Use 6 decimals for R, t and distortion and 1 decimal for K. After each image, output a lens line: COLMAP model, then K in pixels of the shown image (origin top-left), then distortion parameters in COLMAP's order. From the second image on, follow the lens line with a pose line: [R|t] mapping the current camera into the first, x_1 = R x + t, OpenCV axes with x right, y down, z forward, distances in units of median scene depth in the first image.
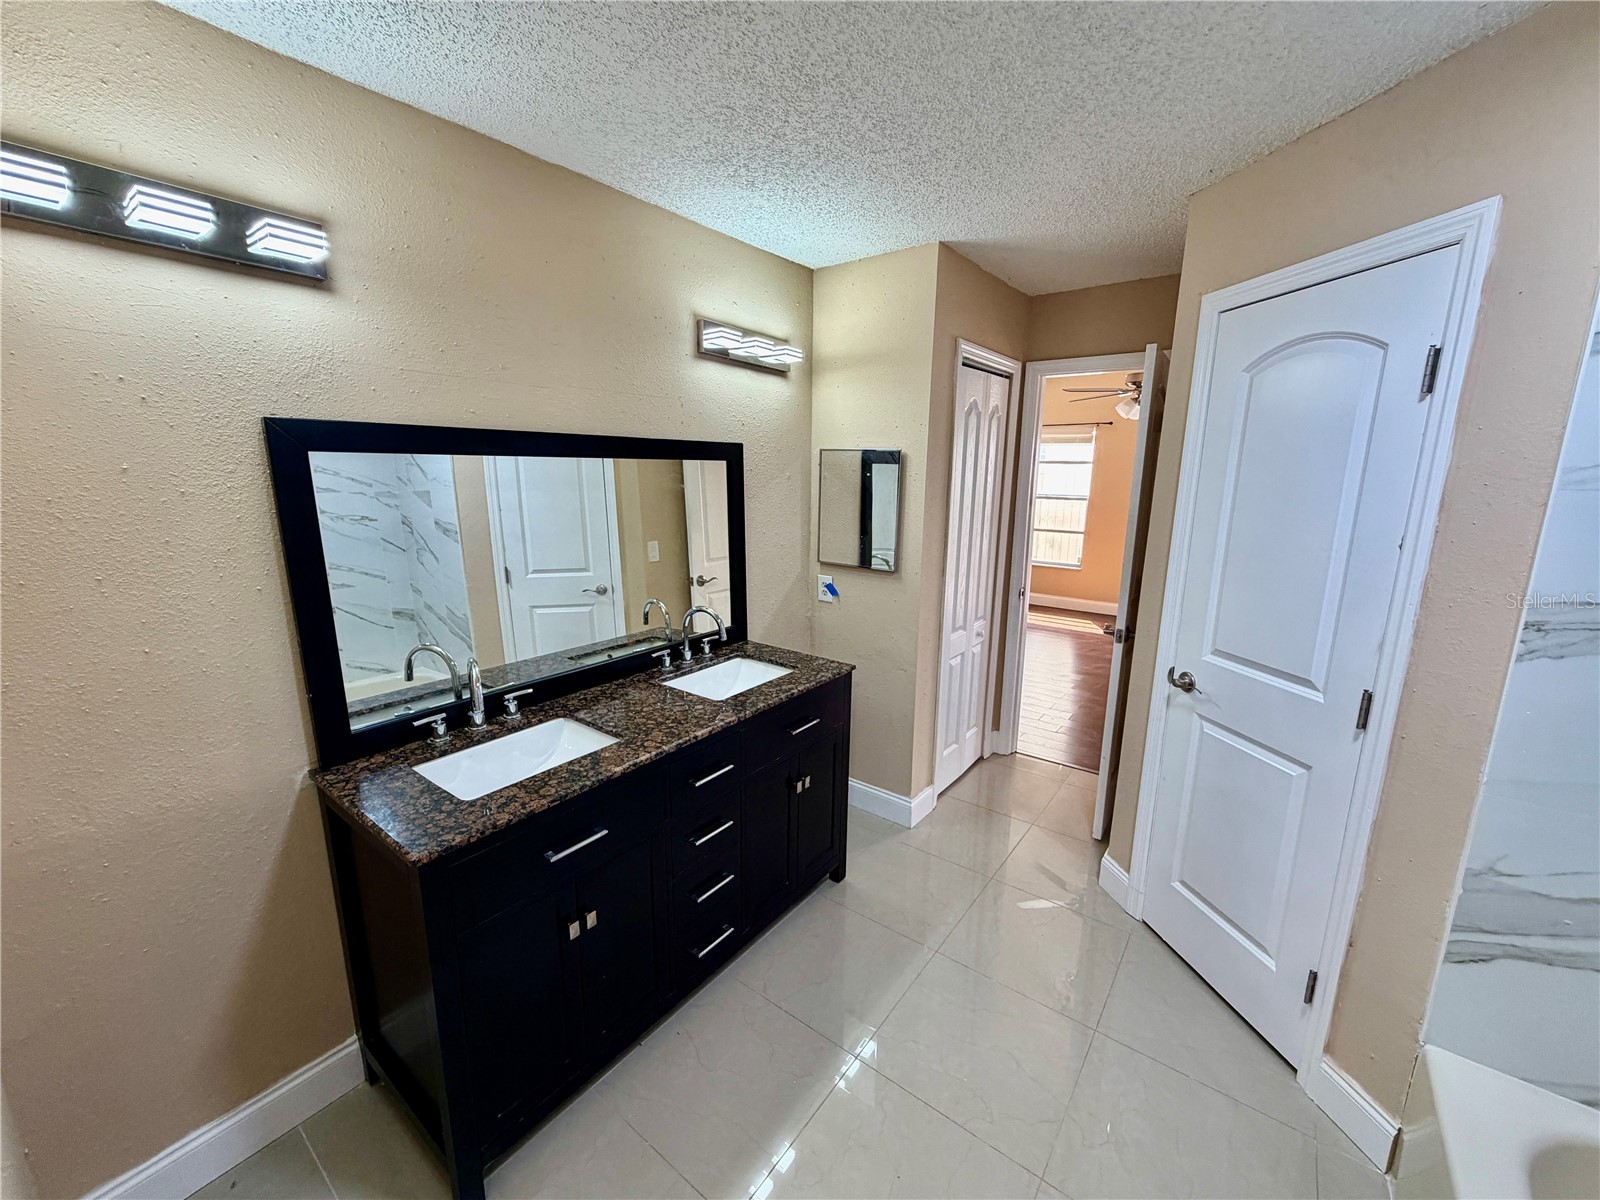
lens RADIAL K [[638.0, 0, 796.6], [0, 638.0, 602.7], [0, 0, 1]] dist [-0.001037, 0.000077]
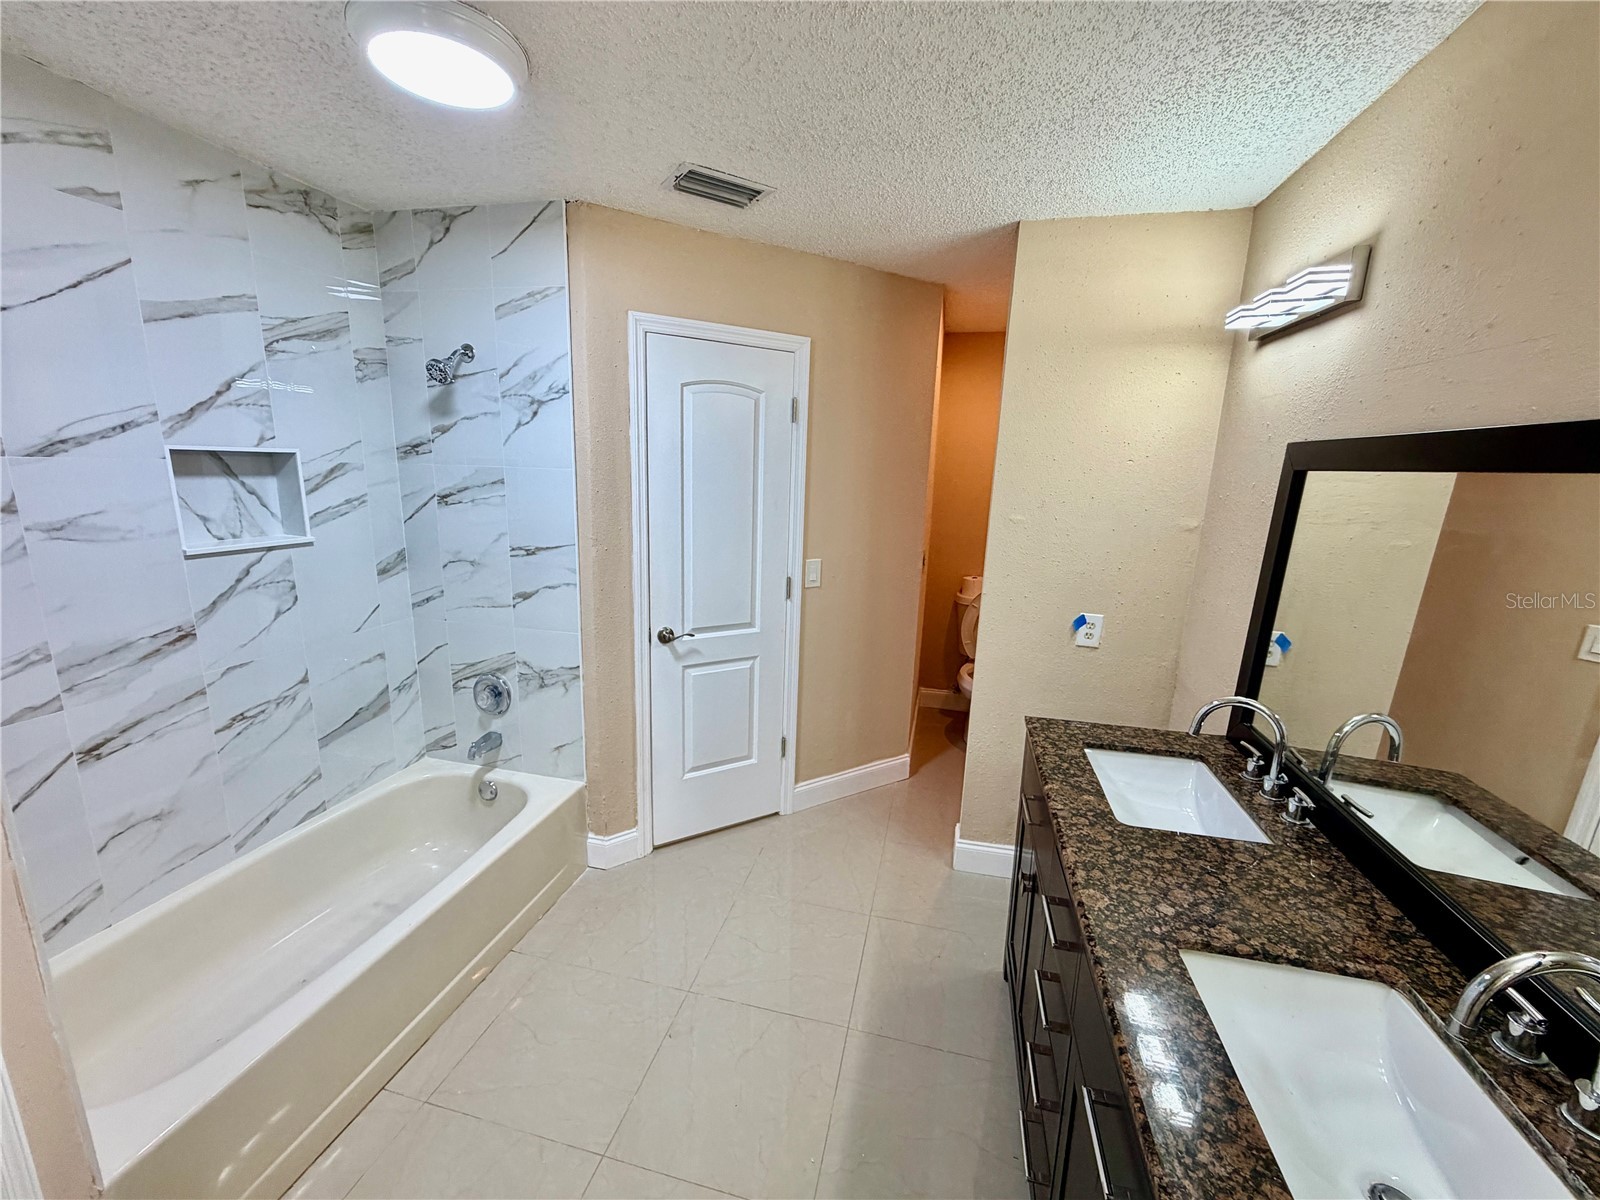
lens RADIAL K [[638.0, 0, 796.6], [0, 638.0, 602.7], [0, 0, 1]] dist [-0.001037, 0.000077]
pose [[-0.919384, 0.049493, -0.390236, 0.381585], [-0.112902, 0.917112, 0.382308, -0.283868], [0.376812, 0.395546, -0.837590, 1.361321]]
